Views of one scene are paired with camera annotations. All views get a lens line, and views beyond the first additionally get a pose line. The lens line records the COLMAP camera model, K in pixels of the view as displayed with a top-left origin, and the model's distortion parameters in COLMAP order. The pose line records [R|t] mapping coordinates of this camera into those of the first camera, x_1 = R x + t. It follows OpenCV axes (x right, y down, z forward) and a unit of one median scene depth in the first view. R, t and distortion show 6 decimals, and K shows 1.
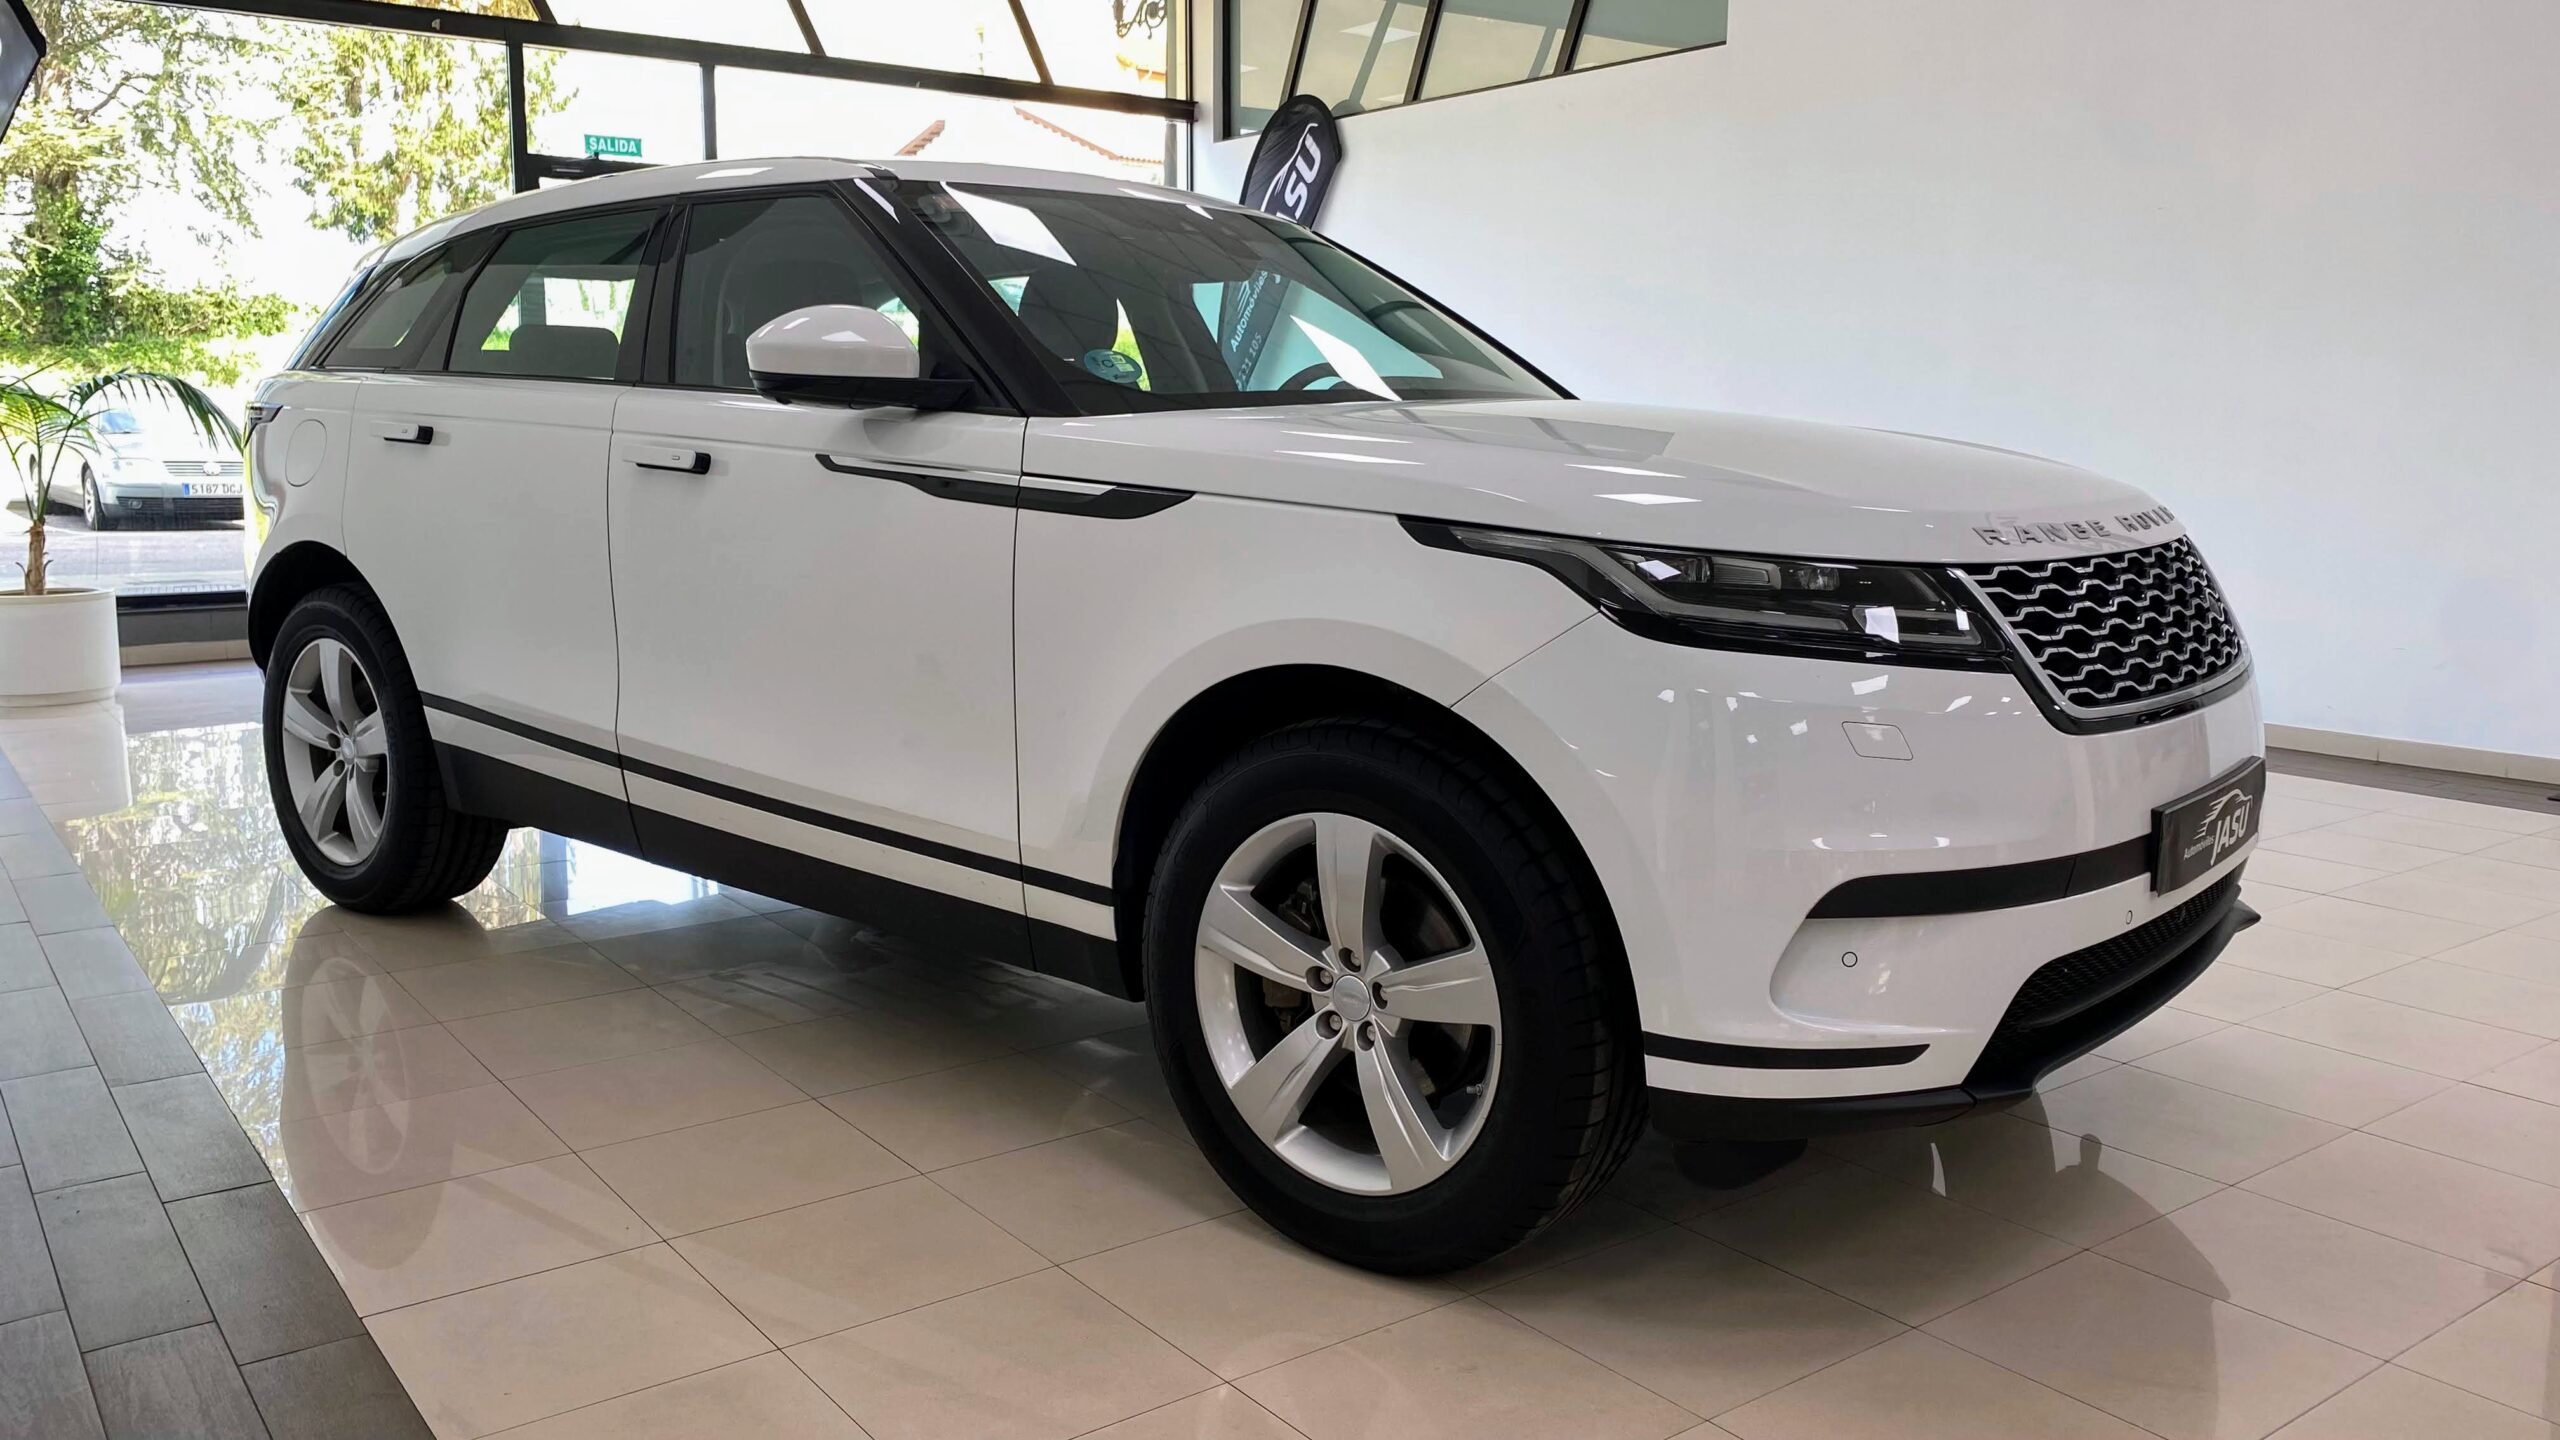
lens RADIAL K [[2000.9, 0, 1280.0], [0, 2000.9, 720.0], [0, 0, 1]] dist [0.121421, 0.000054]
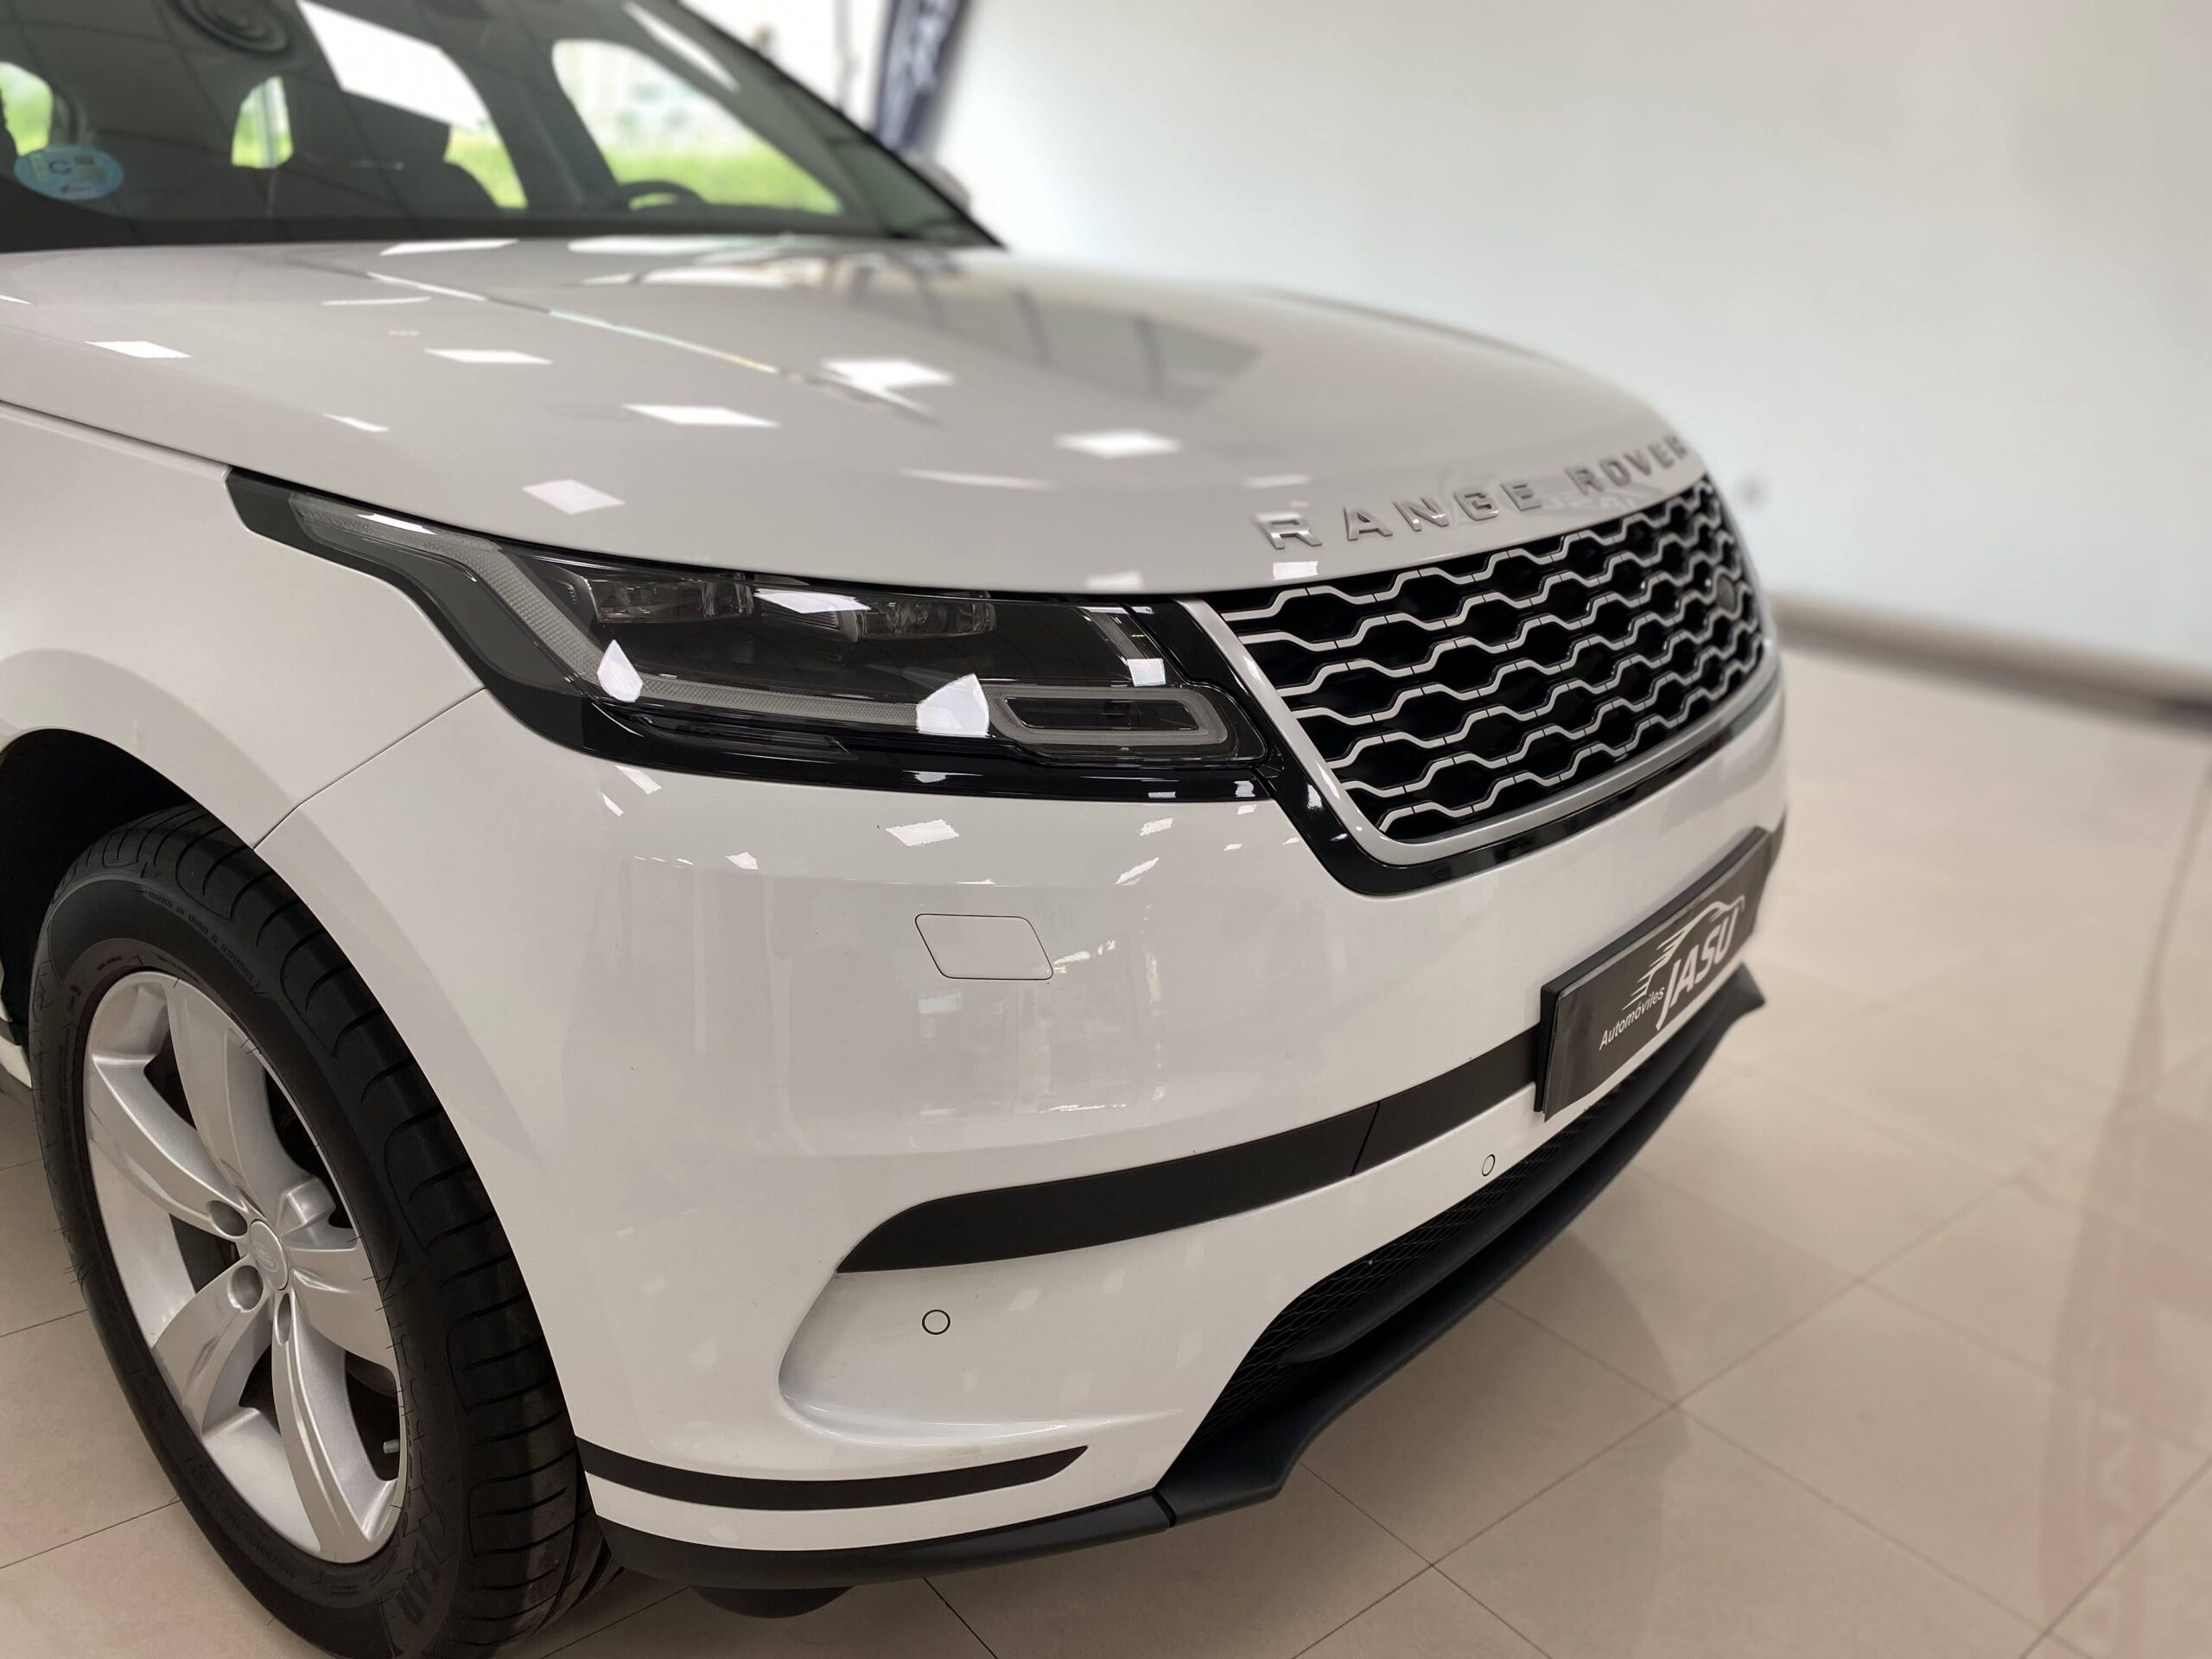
lens RADIAL K [[1653.6, 0, 1106.0], [0, 1653.6, 829.5], [0, 0, 1]] dist [0.055143, -0.001978]
pose [[0.999832, 0.016674, -0.007609, 0.298507], [-0.014994, 0.982872, 0.183681, -0.091095], [0.010541, -0.183536, 0.982956, 0.519542]]
